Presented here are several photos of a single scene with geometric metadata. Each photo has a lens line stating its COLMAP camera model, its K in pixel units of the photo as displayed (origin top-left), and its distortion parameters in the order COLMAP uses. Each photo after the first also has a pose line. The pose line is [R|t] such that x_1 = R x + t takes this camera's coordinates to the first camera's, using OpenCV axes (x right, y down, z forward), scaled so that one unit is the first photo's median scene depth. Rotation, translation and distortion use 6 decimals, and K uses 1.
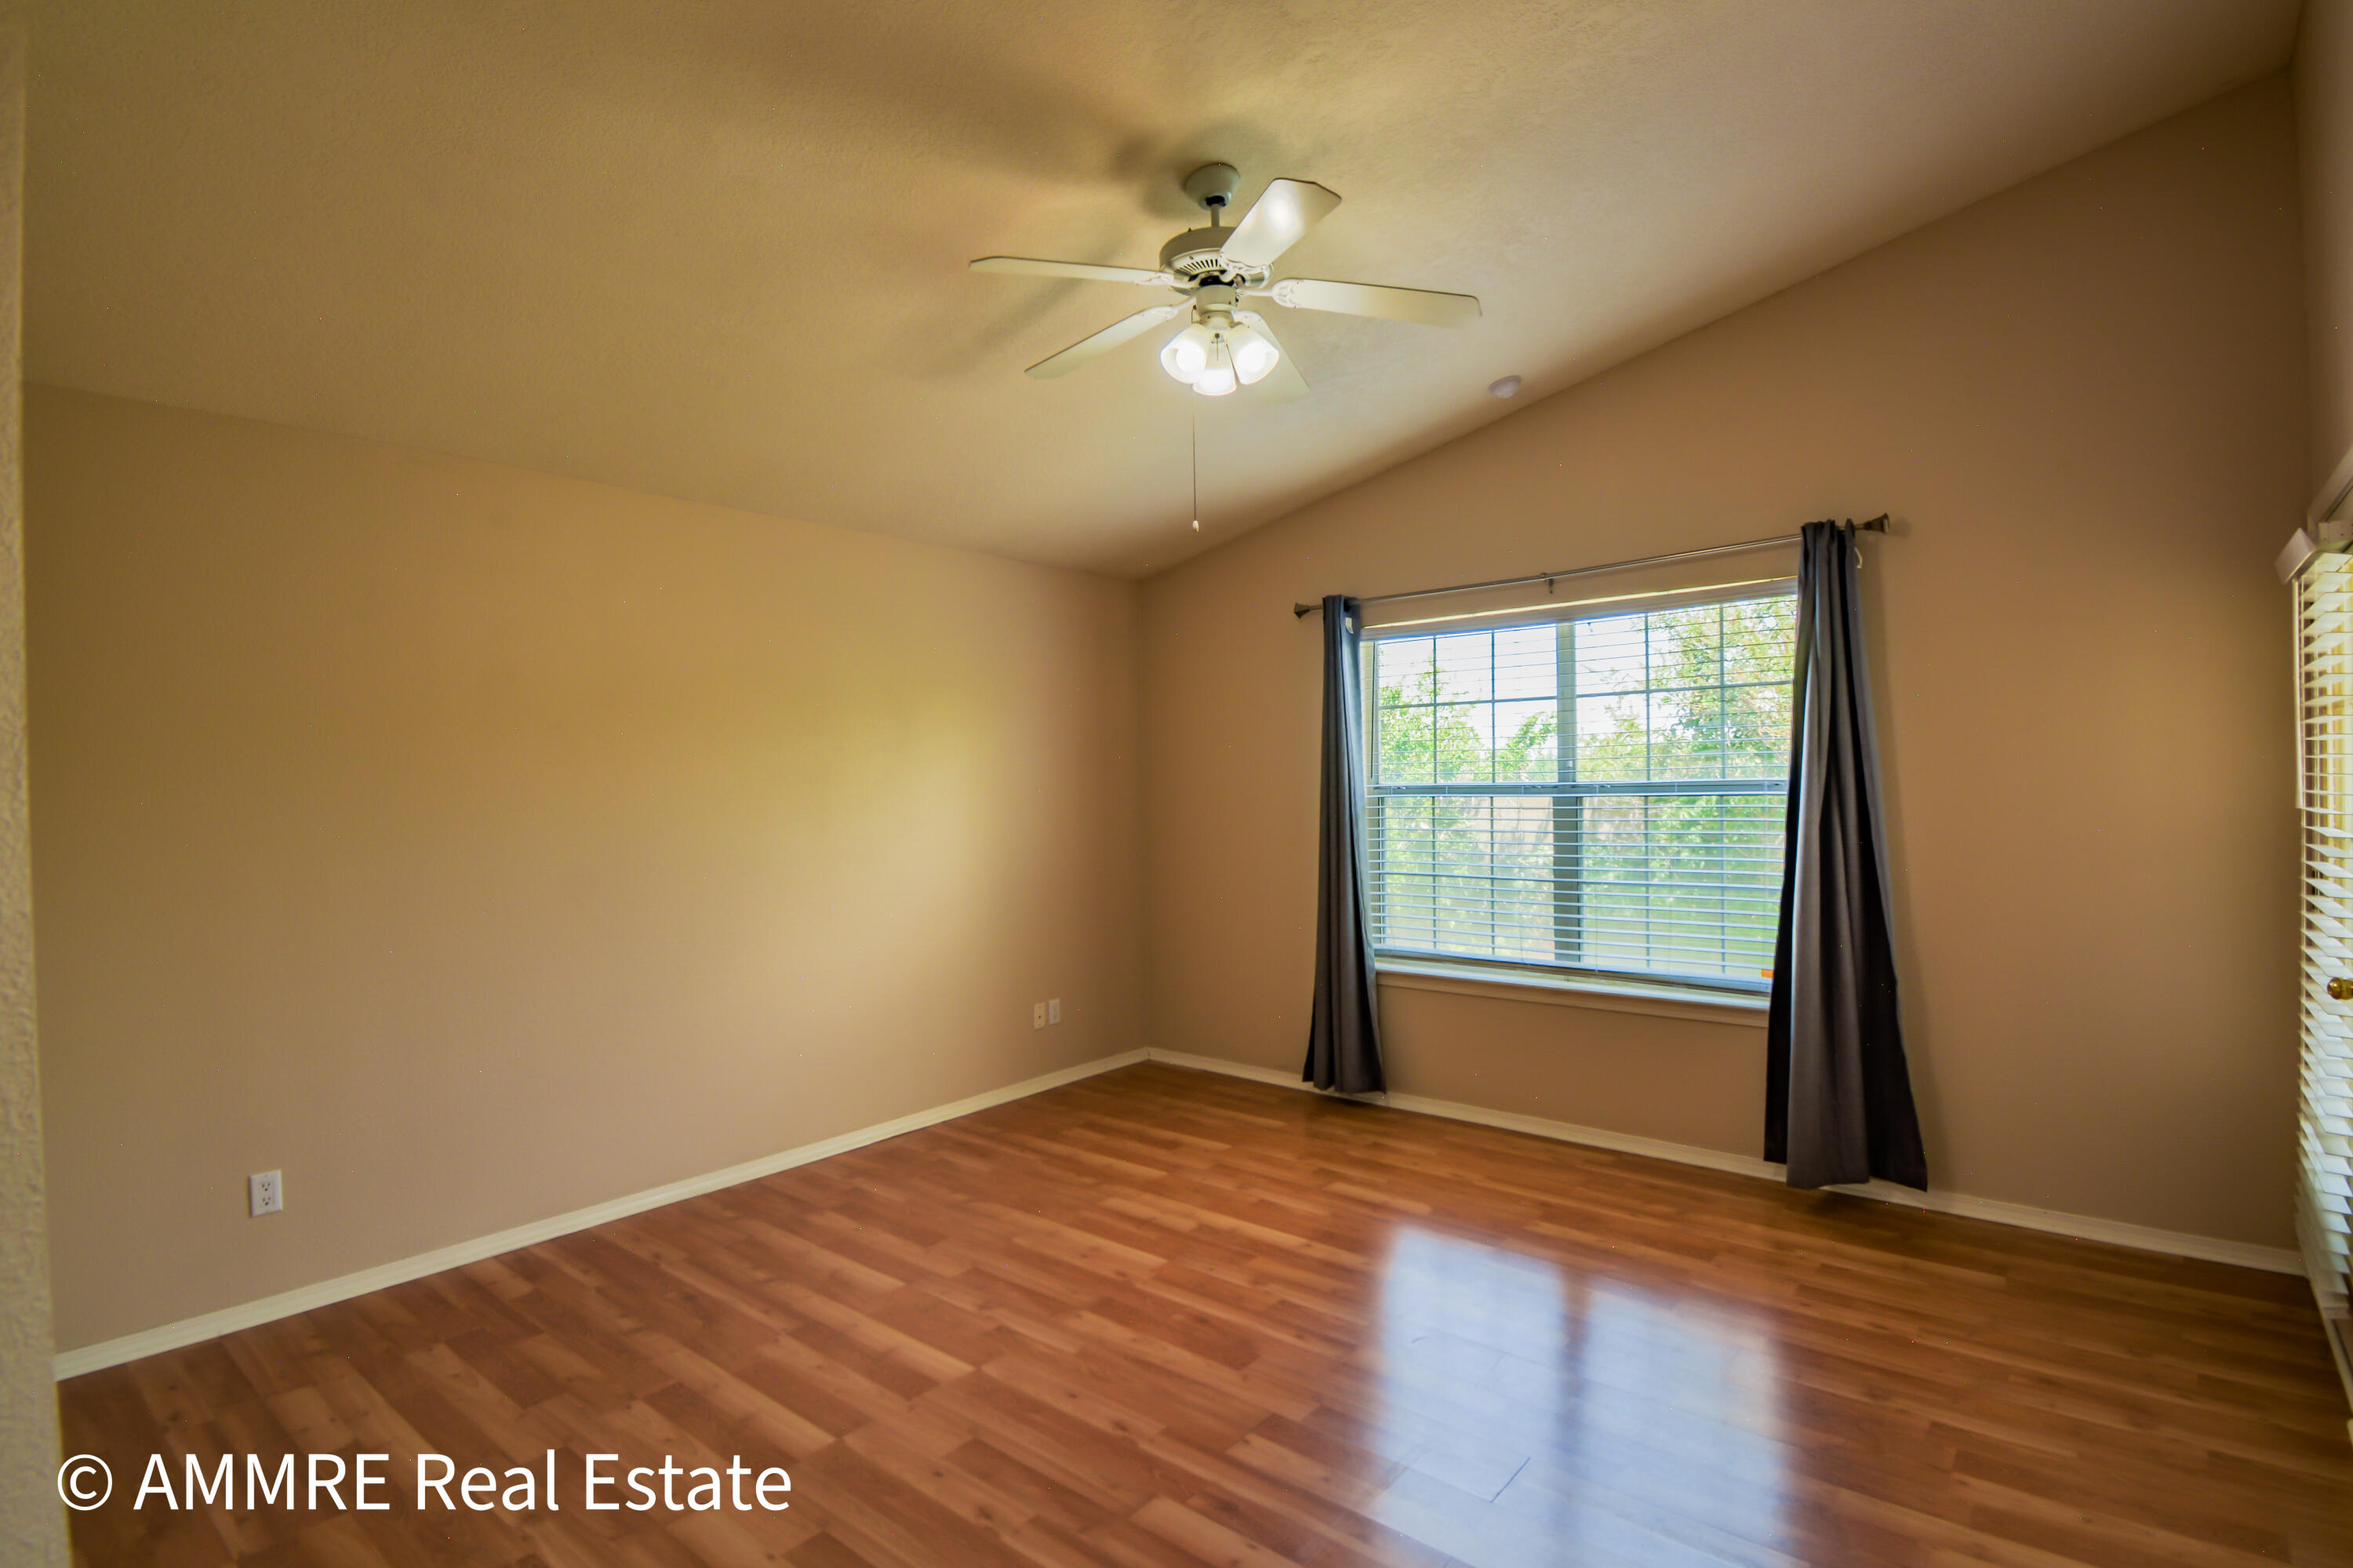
lens RADIAL K [[1141.4, 0, 1257.3], [0, 1141.4, 782.2], [0, 0, 1]] dist [-0.000259, -0.000111]
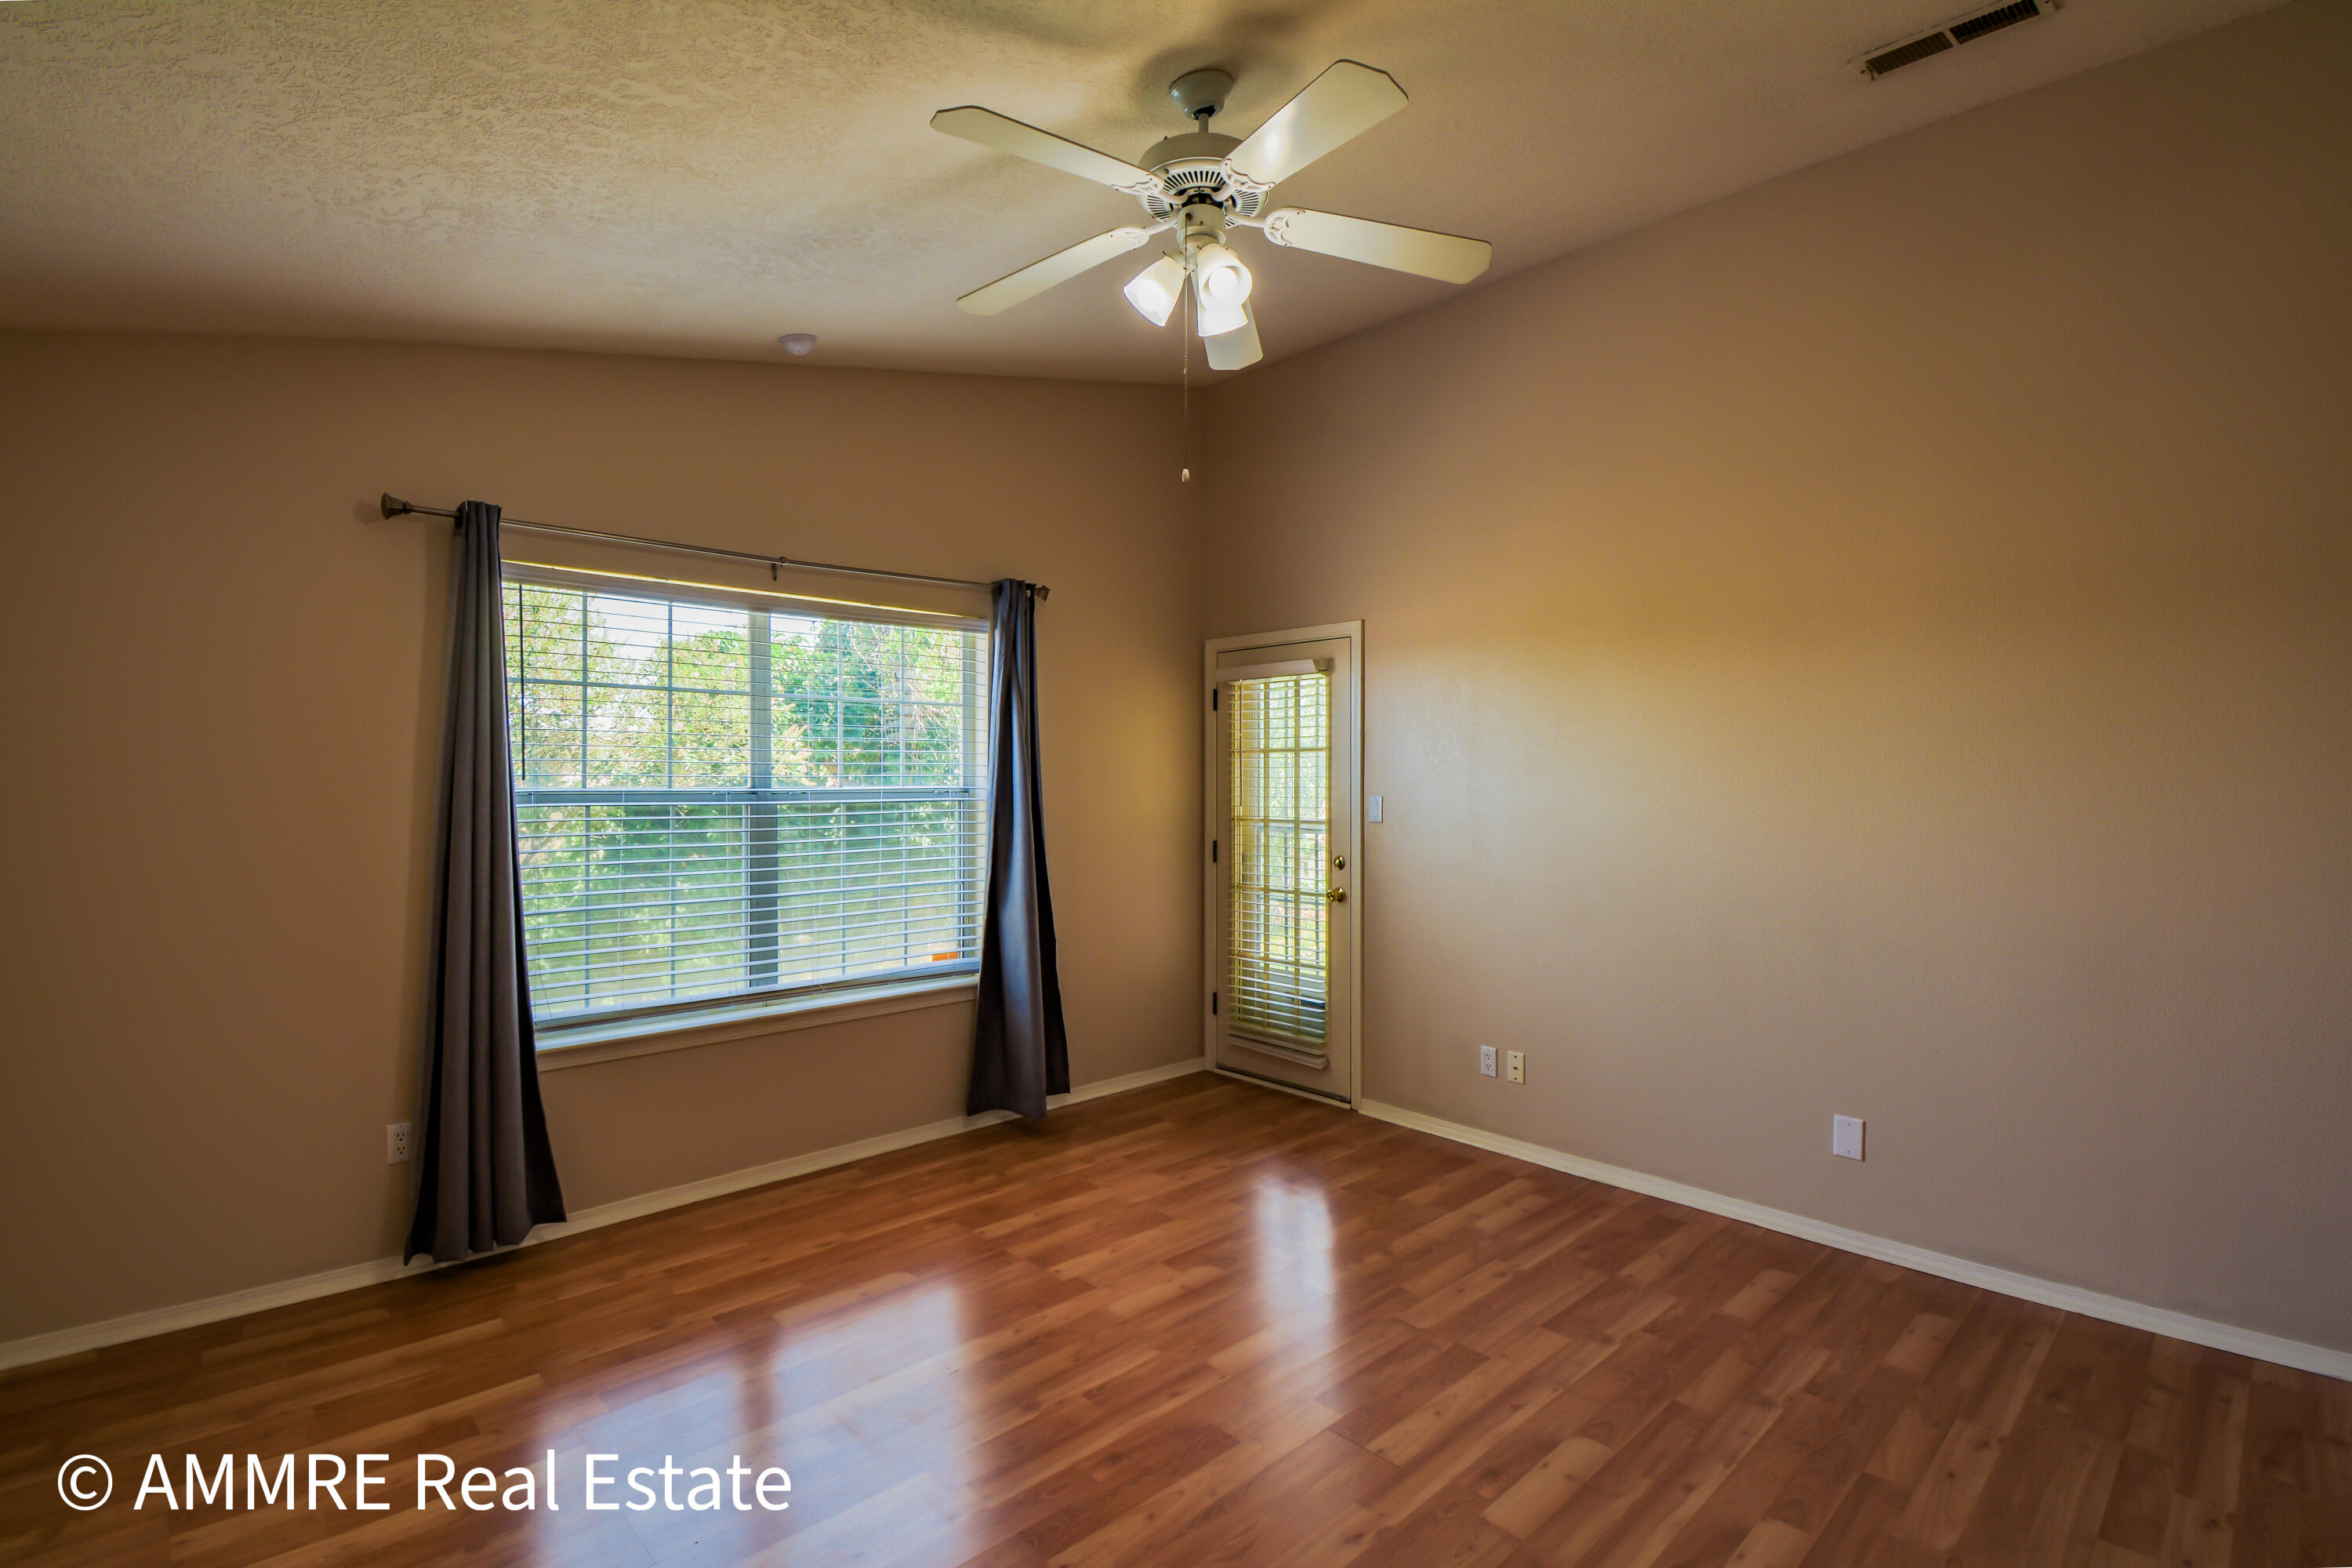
lens RADIAL K [[1066.5, 0, 1167.0], [0, 1066.5, 791.4], [0, 0, 1]] dist [0.013934, -0.023734]
pose [[0.156600, 0.014243, 0.987559, -0.521243], [0.004394, 0.999876, -0.015117, 0.016692], [-0.987652, 0.006706, 0.156518, 0.551723]]
